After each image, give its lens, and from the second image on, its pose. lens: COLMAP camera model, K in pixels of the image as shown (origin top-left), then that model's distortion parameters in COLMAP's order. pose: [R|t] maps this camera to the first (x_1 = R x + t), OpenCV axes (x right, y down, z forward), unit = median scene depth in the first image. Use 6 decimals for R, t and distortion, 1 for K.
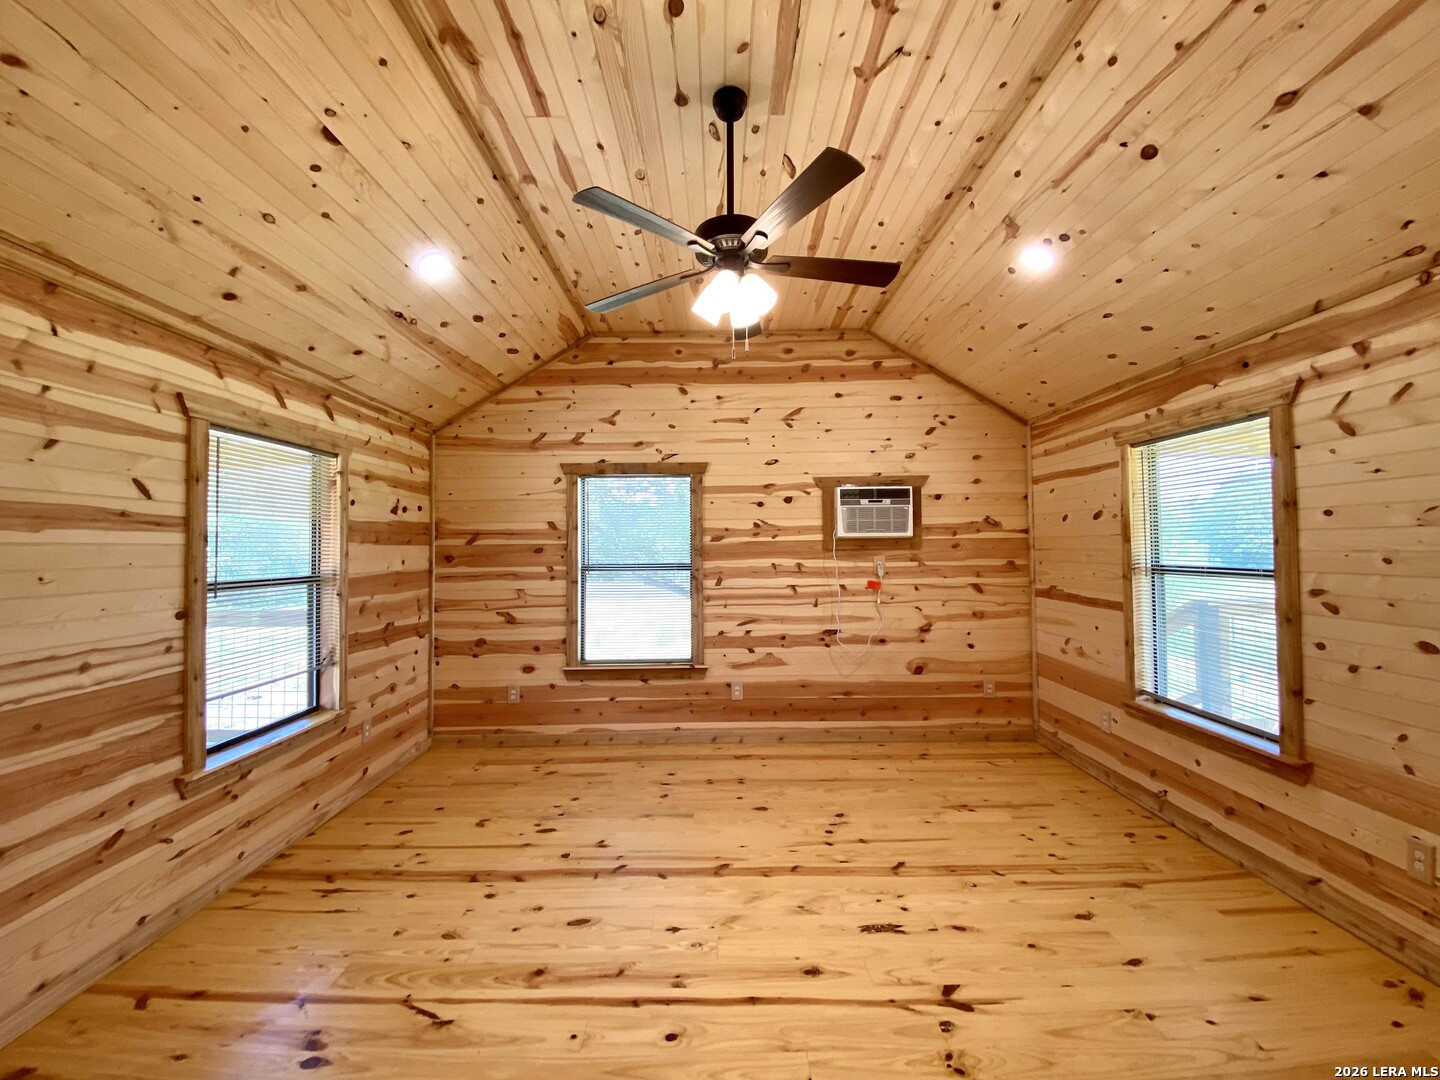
lens RADIAL K [[588.4, 0, 715.6], [0, 588.4, 532.2], [0, 0, 1]] dist [0.045121, -0.031540]
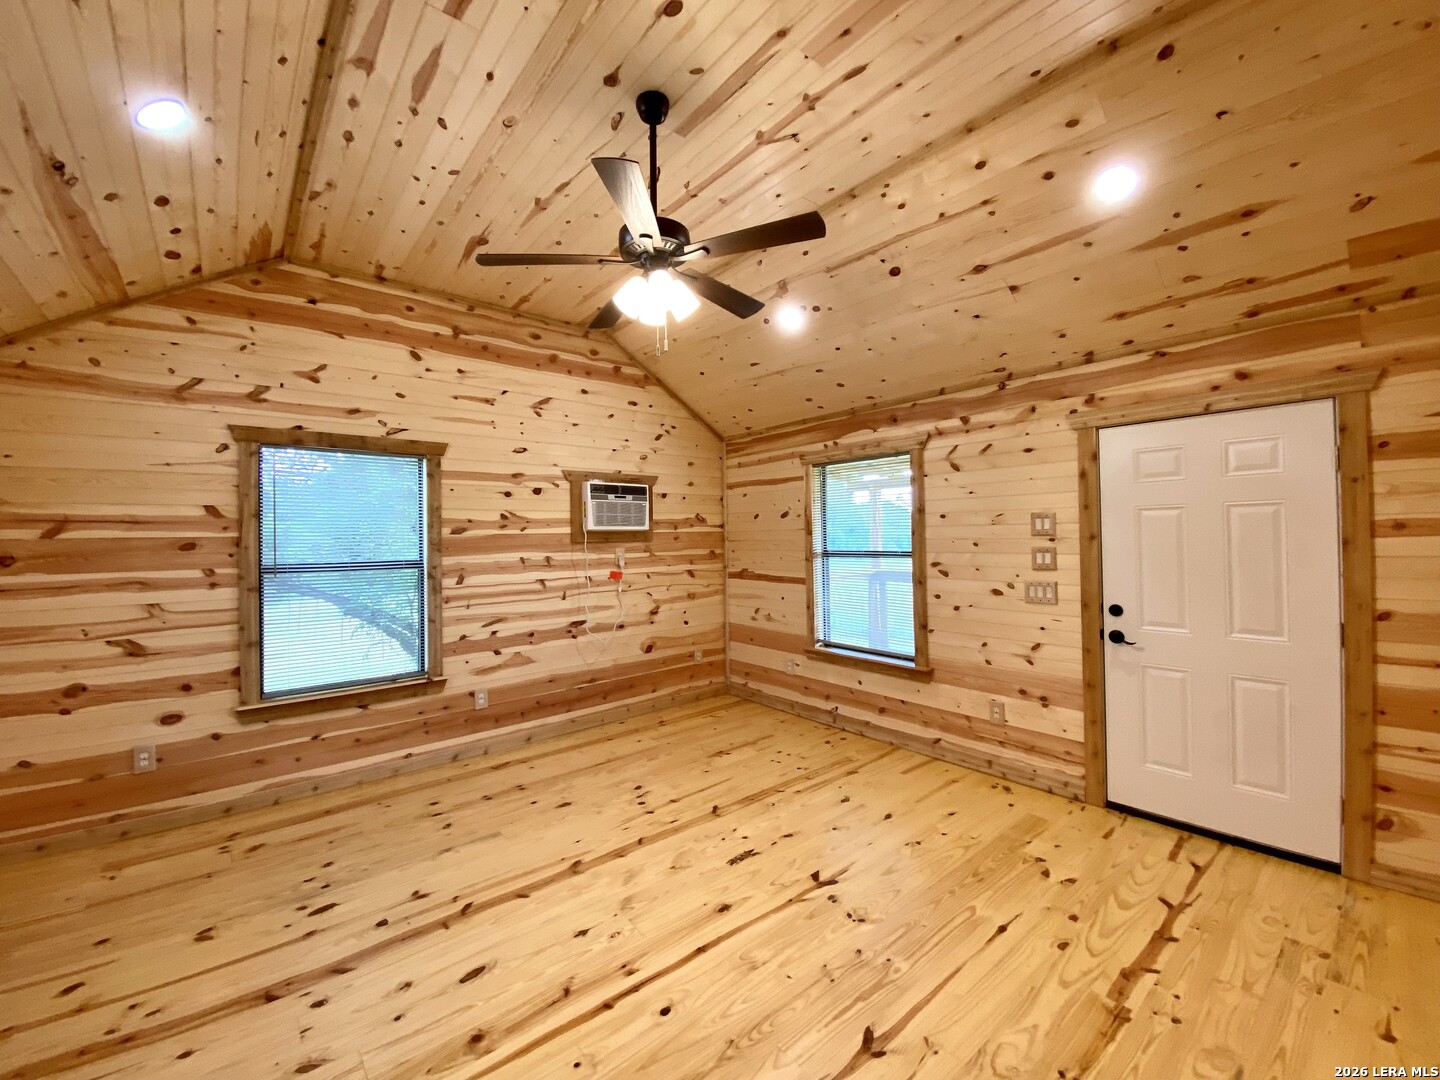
lens RADIAL K [[588.4, 0, 715.6], [0, 588.4, 532.2], [0, 0, 1]] dist [0.045121, -0.031540]
pose [[0.771516, 0.004344, 0.636195, -0.351731], [-0.009056, 0.999950, 0.004155, 0.007286], [-0.636146, -0.008967, 0.771517, 0.083403]]
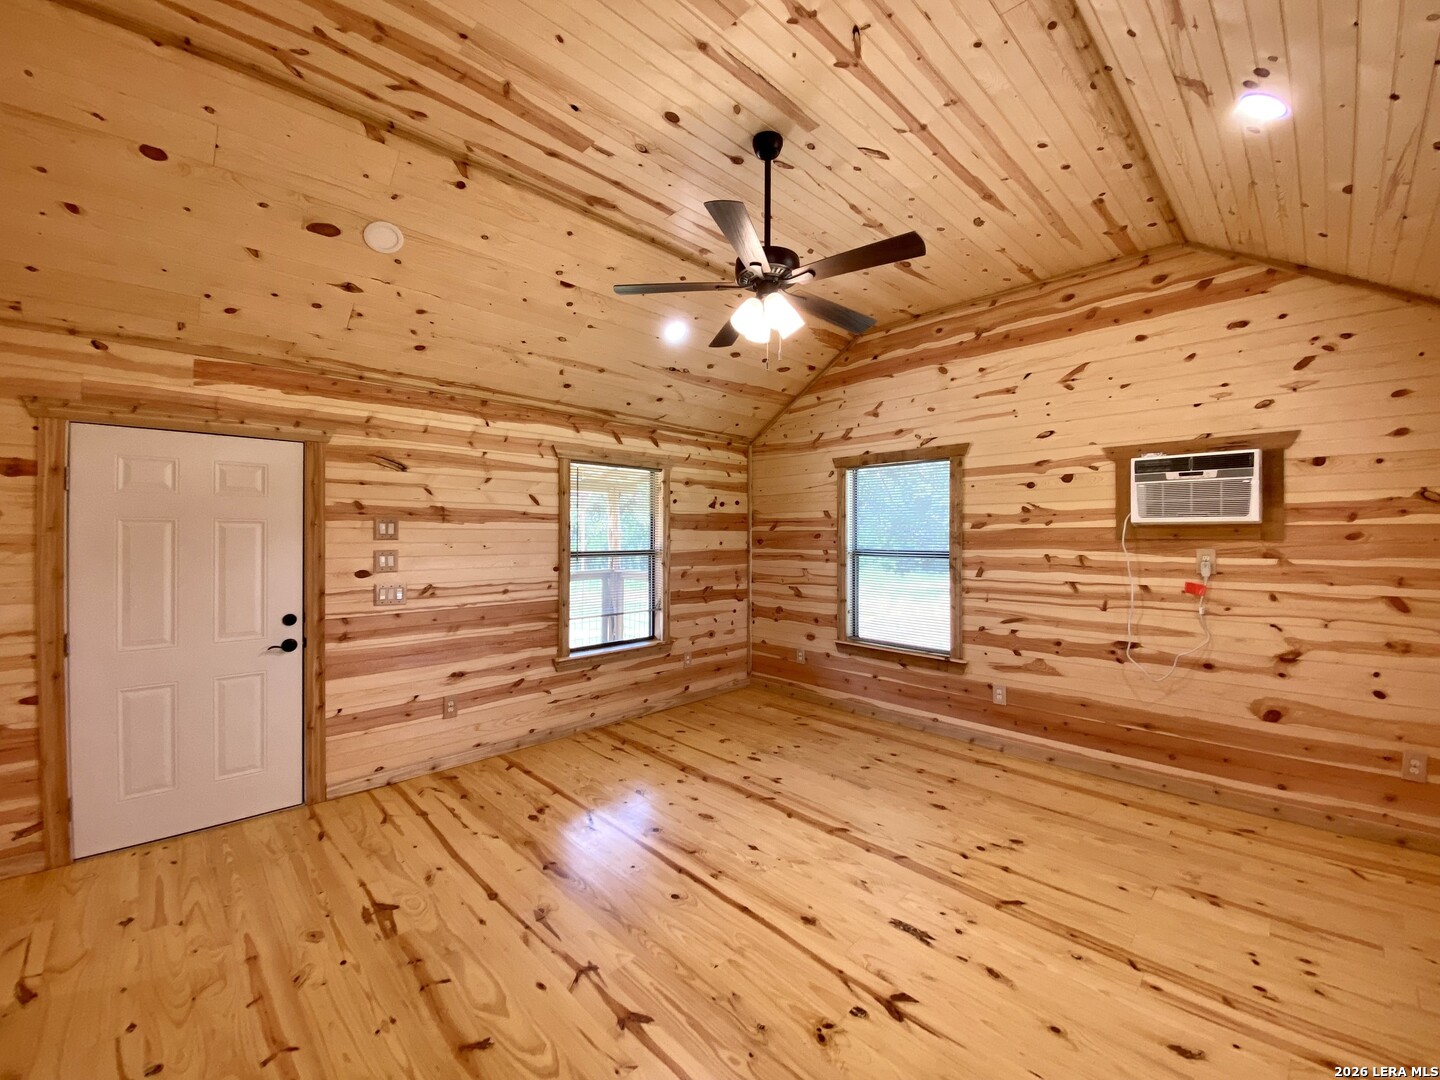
lens RADIAL K [[588.4, 0, 715.6], [0, 588.4, 532.2], [0, 0, 1]] dist [0.045121, -0.031540]
pose [[0.696587, 0.007282, -0.717436, 0.501738], [0.010381, 0.999742, 0.020226, -0.001829], [0.717398, -0.021536, 0.696331, 0.077729]]
